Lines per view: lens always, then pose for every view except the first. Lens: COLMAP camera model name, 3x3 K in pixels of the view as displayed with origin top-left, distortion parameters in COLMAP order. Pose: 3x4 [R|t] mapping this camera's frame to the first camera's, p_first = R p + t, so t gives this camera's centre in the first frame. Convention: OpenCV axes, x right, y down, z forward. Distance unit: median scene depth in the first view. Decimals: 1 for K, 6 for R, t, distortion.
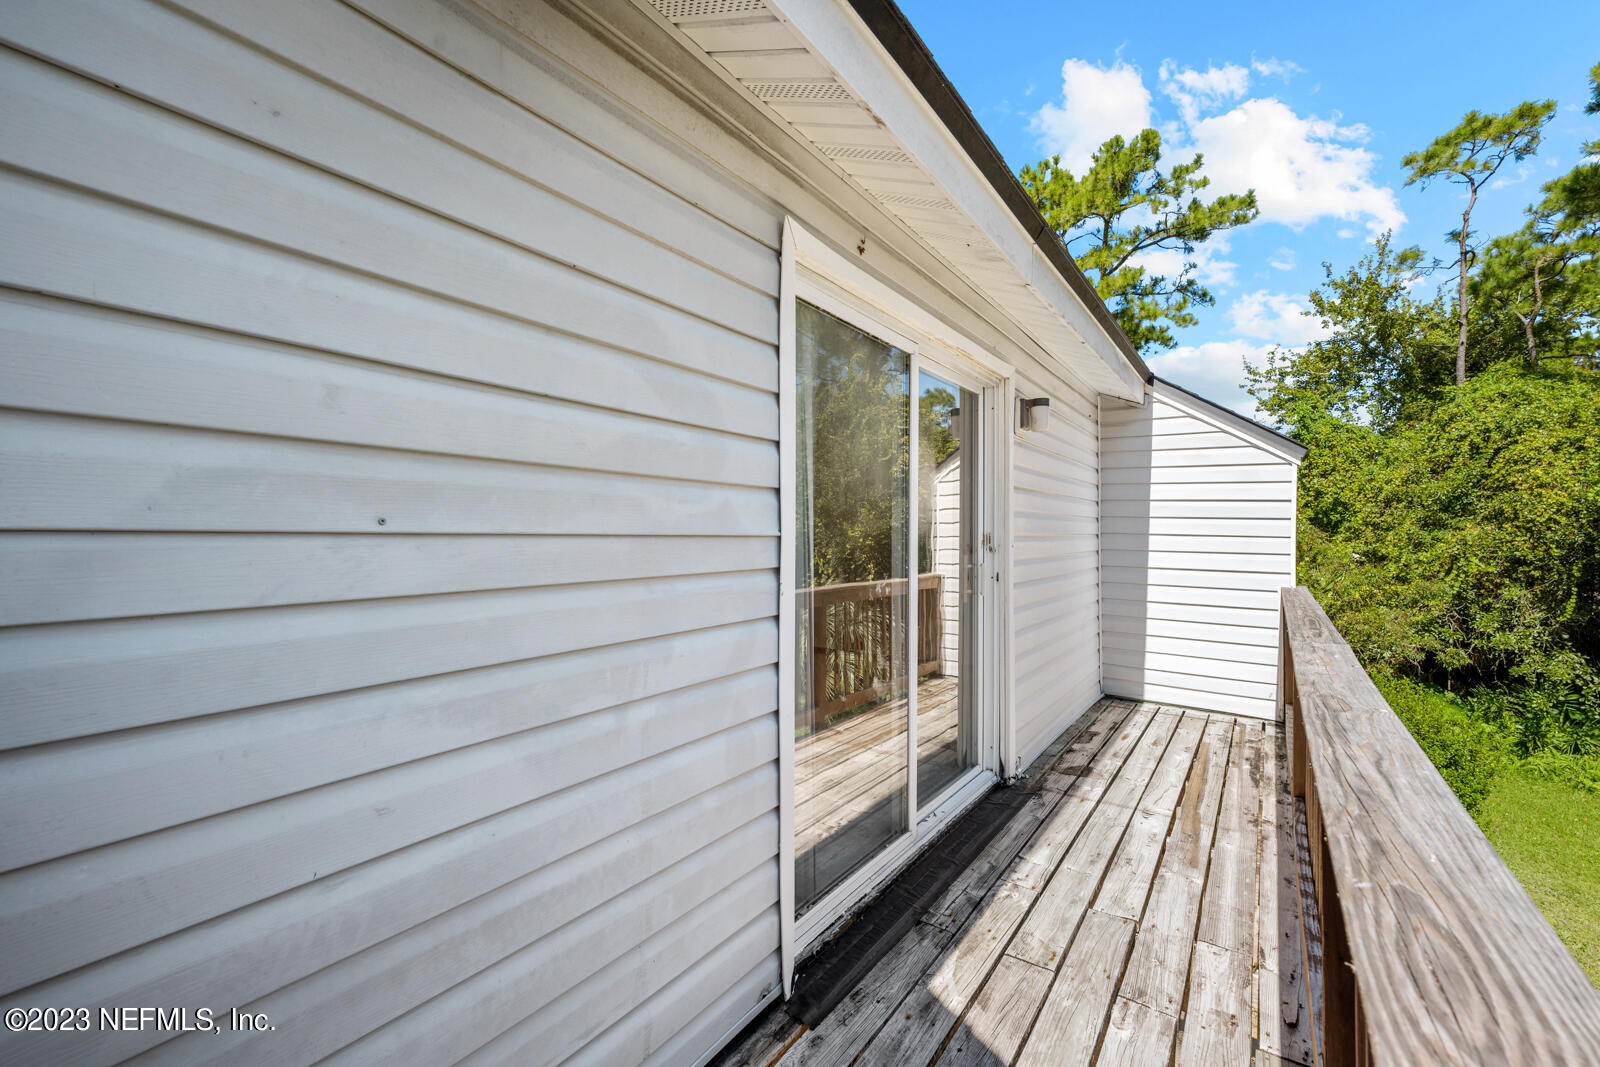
lens RADIAL K [[645.4, 0, 793.2], [0, 645.4, 537.0], [0, 0, 1]] dist [-0.008024, 0.001005]
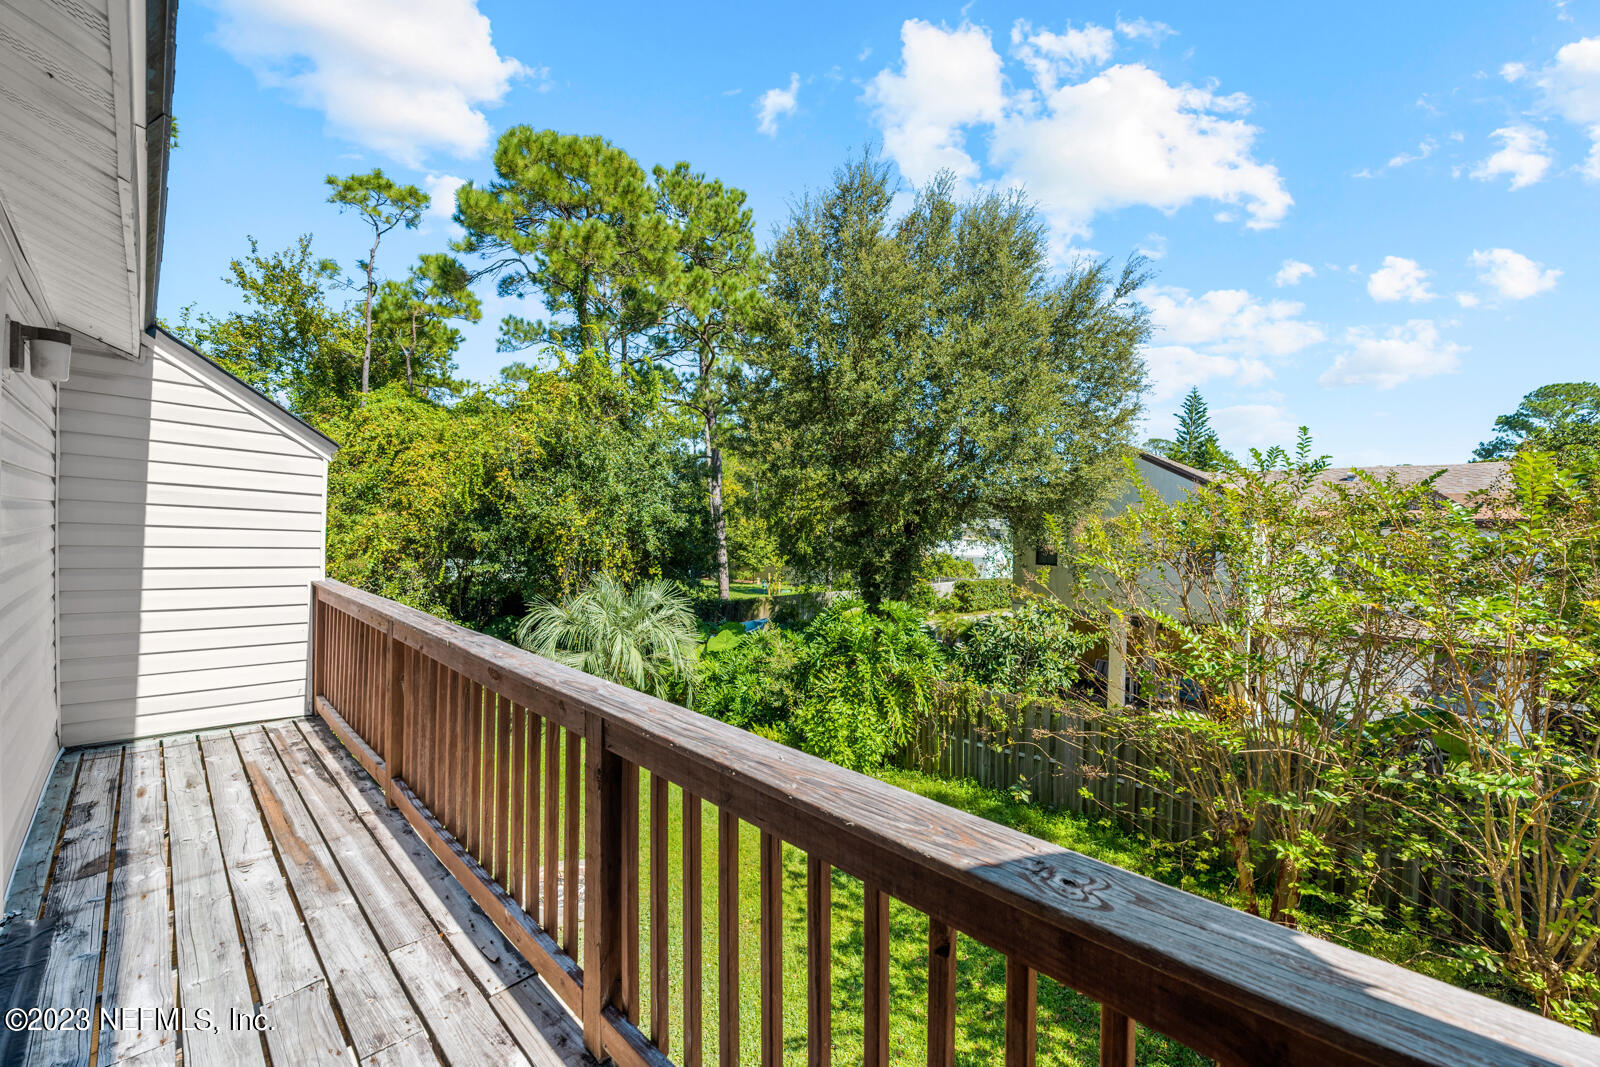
lens RADIAL K [[645.4, 0, 796.2], [0, 645.4, 527.9], [0, 0, 1]] dist [-0.008024, 0.001005]
pose [[0.113504, -0.001636, 0.993536, -0.079679], [-0.027970, 0.999597, 0.004842, -0.016260], [-0.993144, -0.028339, 0.113413, 0.072658]]
